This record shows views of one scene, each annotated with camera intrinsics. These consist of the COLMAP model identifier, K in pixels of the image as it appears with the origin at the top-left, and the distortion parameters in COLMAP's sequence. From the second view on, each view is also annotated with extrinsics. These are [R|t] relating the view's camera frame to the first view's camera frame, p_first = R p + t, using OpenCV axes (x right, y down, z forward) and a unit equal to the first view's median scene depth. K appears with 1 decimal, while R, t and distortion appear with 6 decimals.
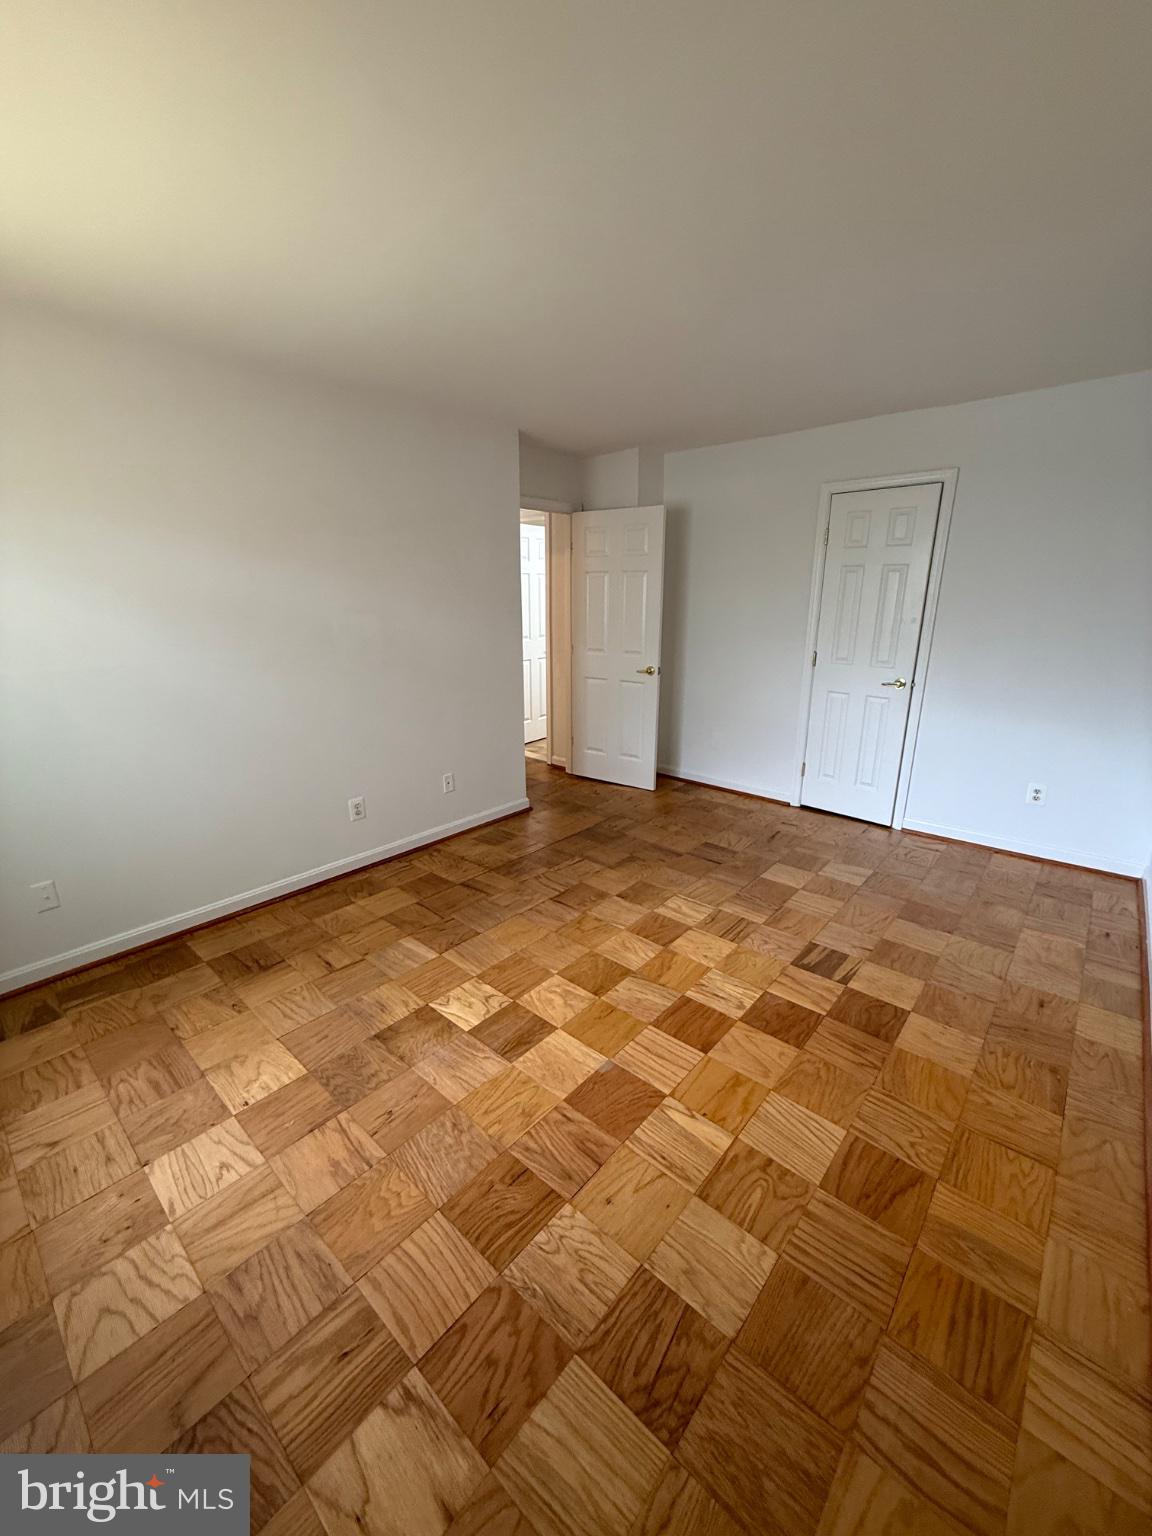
lens RADIAL K [[613.5, 0, 576.0], [0, 613.5, 768.0], [0, 0, 1]] dist [0.001420, -0.000085]
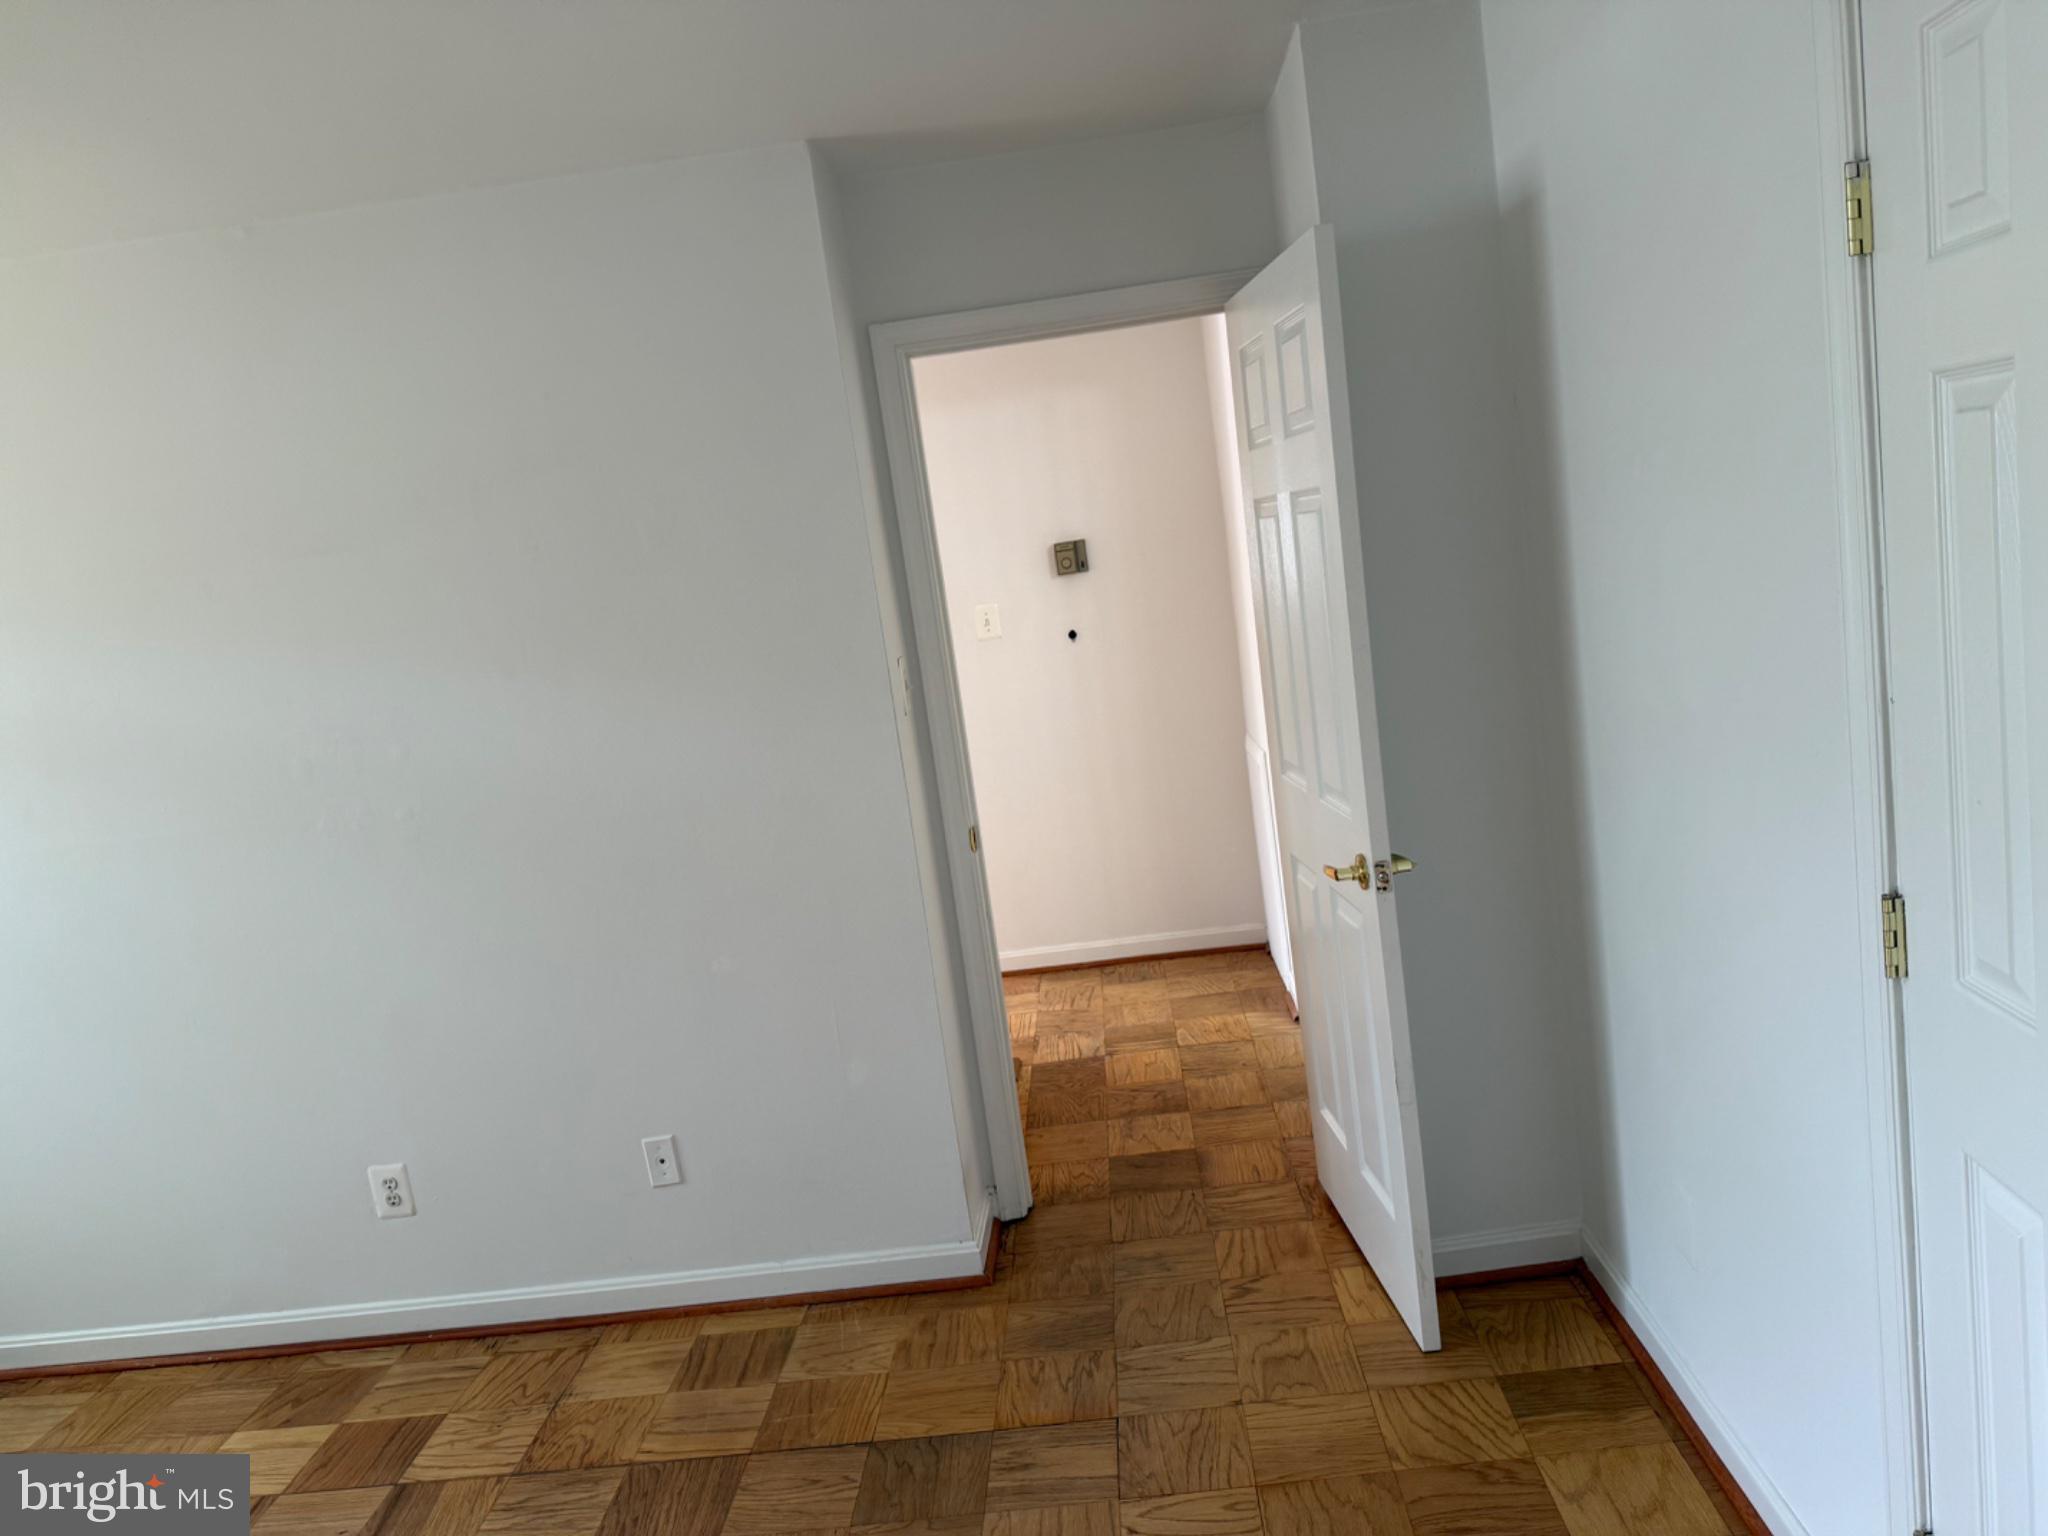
lens RADIAL K [[1474.2, 0, 1024.0], [0, 1474.2, 768.0], [0, 0, 1]] dist [-0.003469, -0.005750]
pose [[0.619129, 0.041095, -0.784214, 0.732488], [-0.090461, 0.995714, -0.019240, -0.257494], [0.780062, 0.082853, 0.620193, 0.764502]]
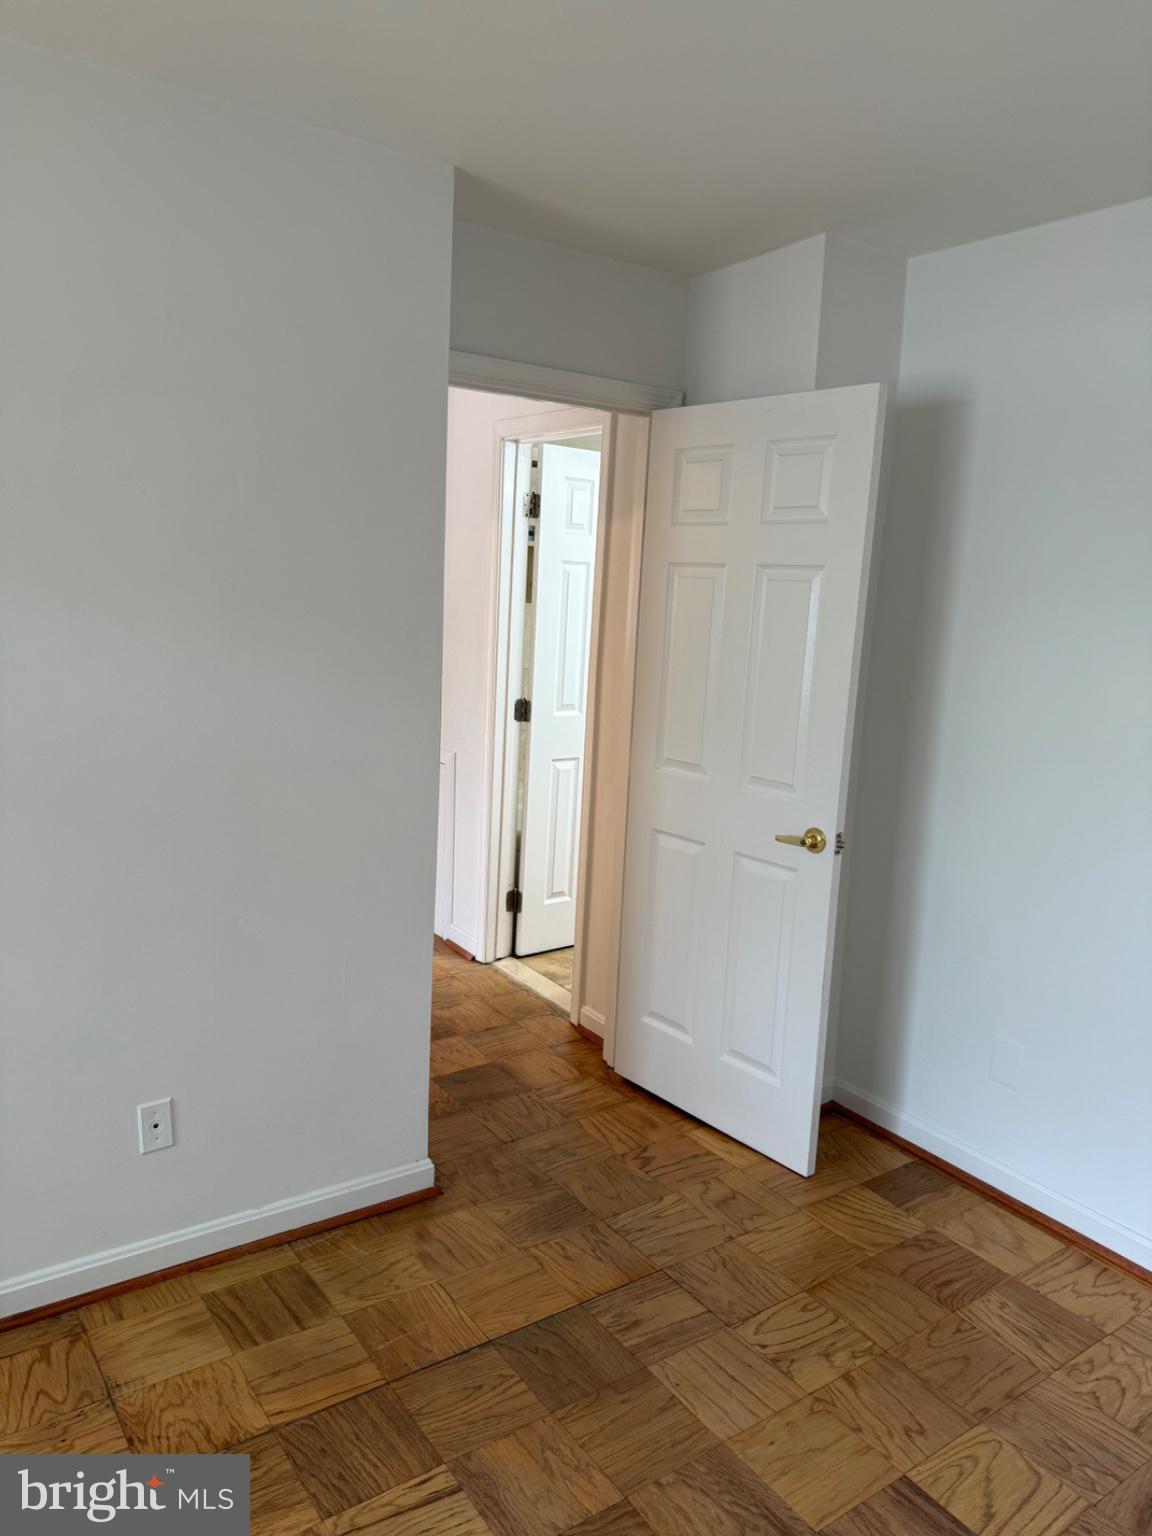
lens RADIAL K [[1105.7, 0, 564.1], [0, 1105.7, 765.3], [0, 0, 1]] dist [-0.003469, -0.005750]
pose [[0.968385, 0.083990, -0.234897, 0.185911], [-0.110645, 0.988541, -0.102682, -0.175432], [0.223581, 0.125426, 0.966581, 0.516428]]
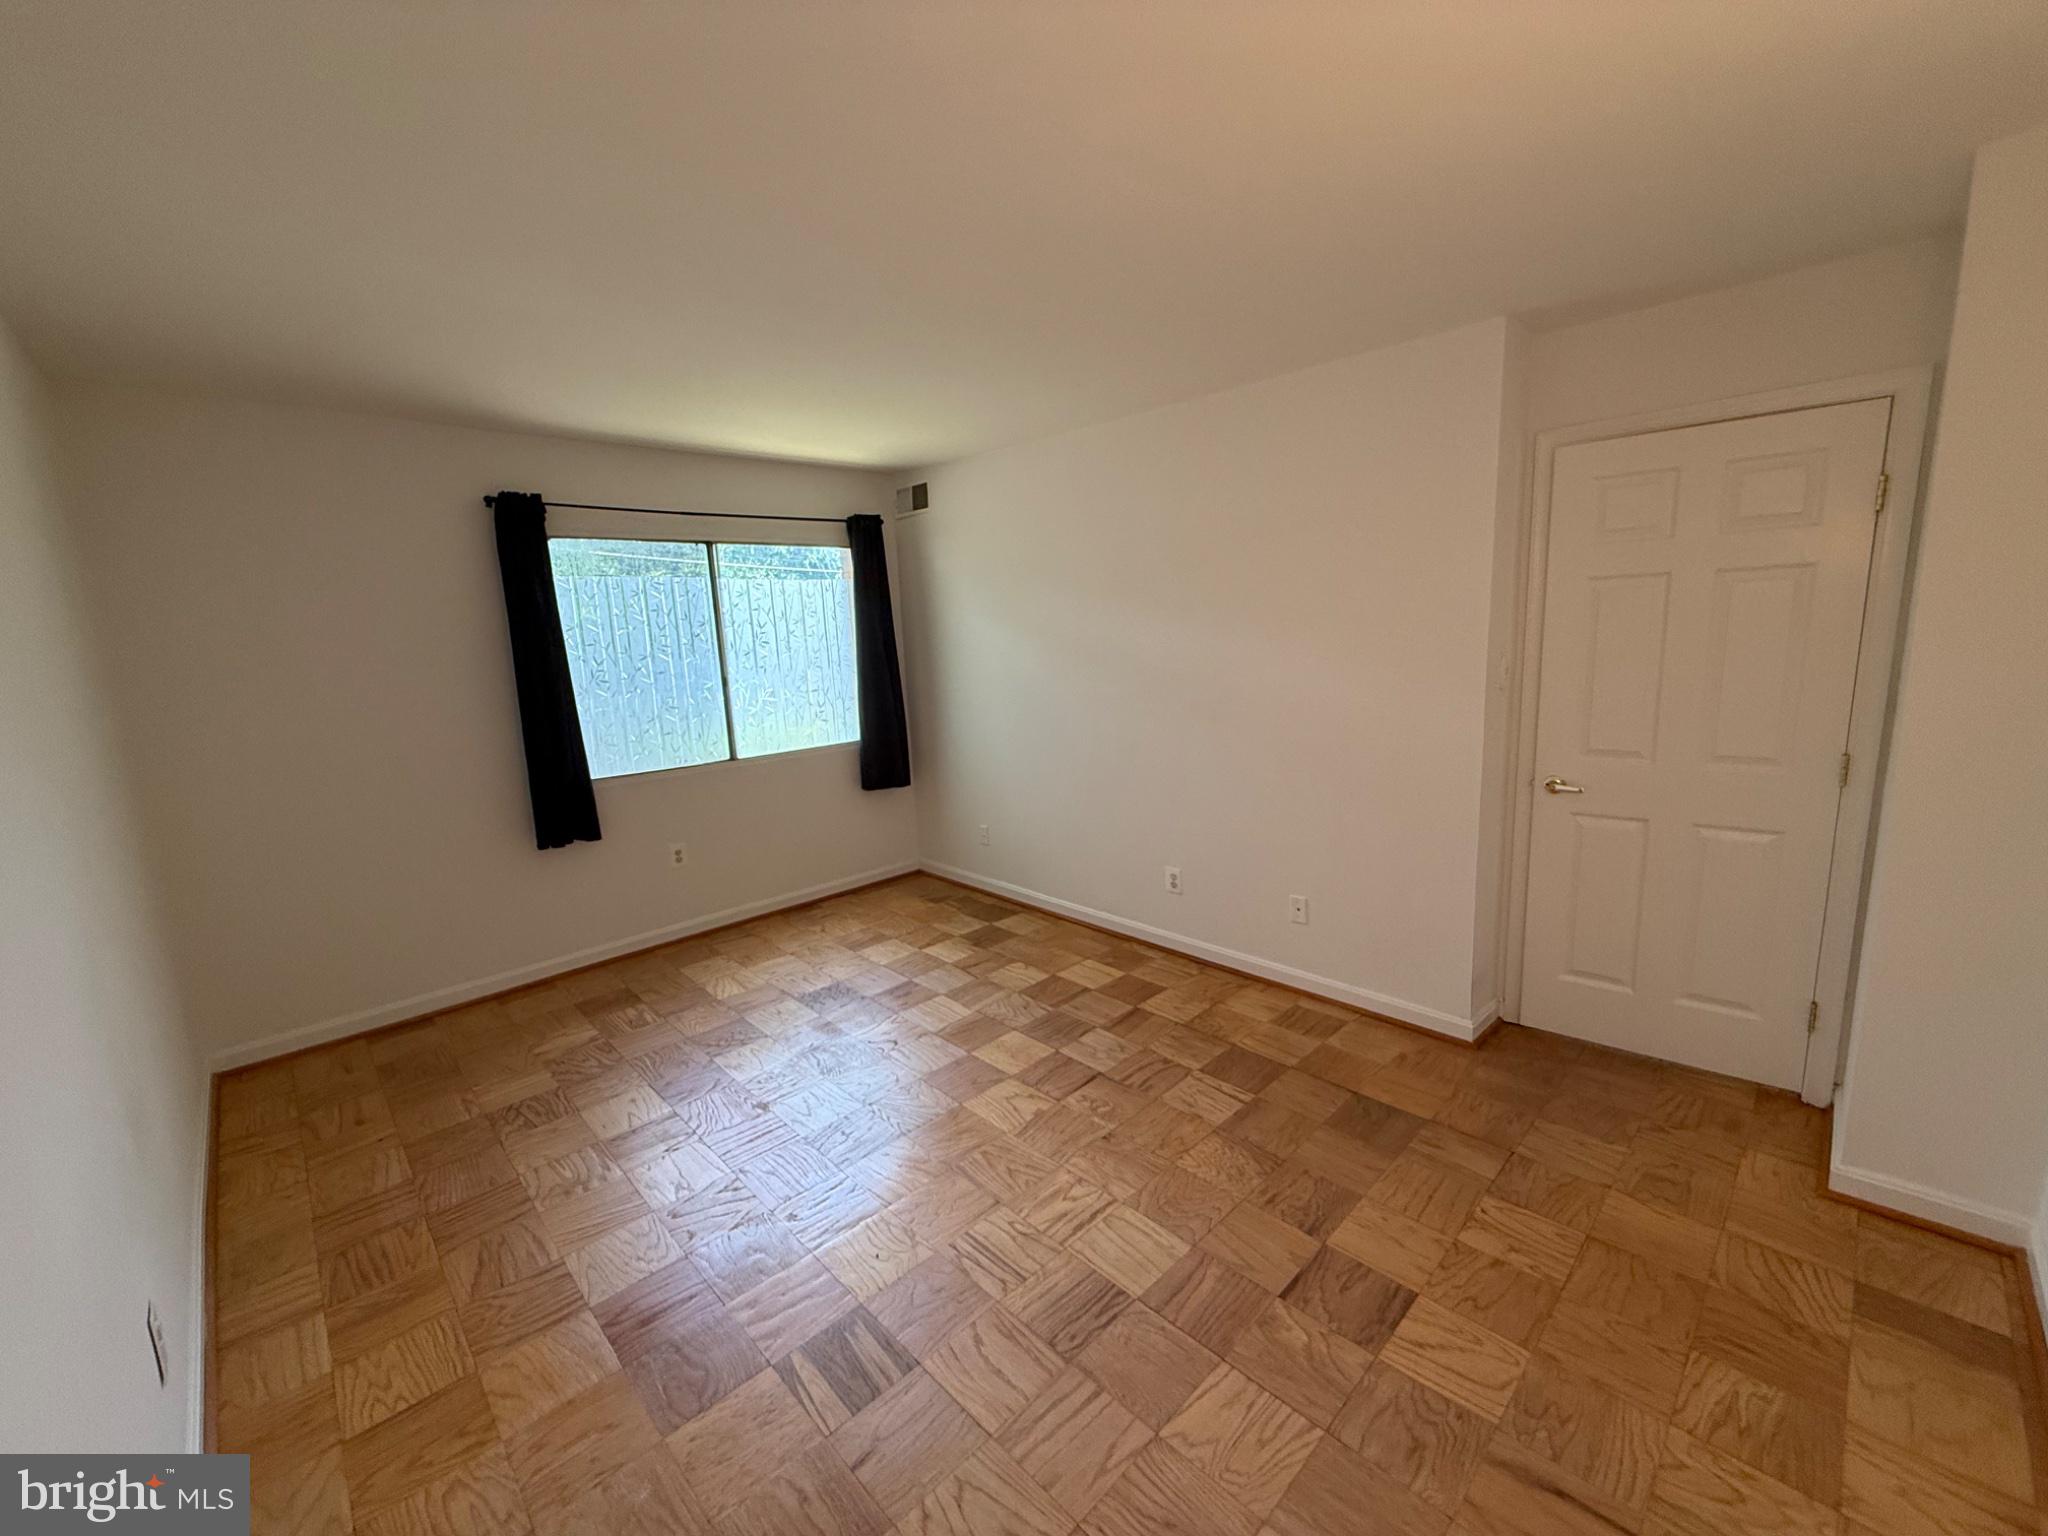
lens RADIAL K [[818.0, 0, 1014.9], [0, 818.0, 770.3], [0, 0, 1]] dist [0.001420, -0.000085]
pose [[-0.089028, 0.183550, -0.978971, 0.823753], [-0.234256, 0.951445, 0.199692, -0.279481], [0.968090, 0.247108, -0.041707, 0.874512]]
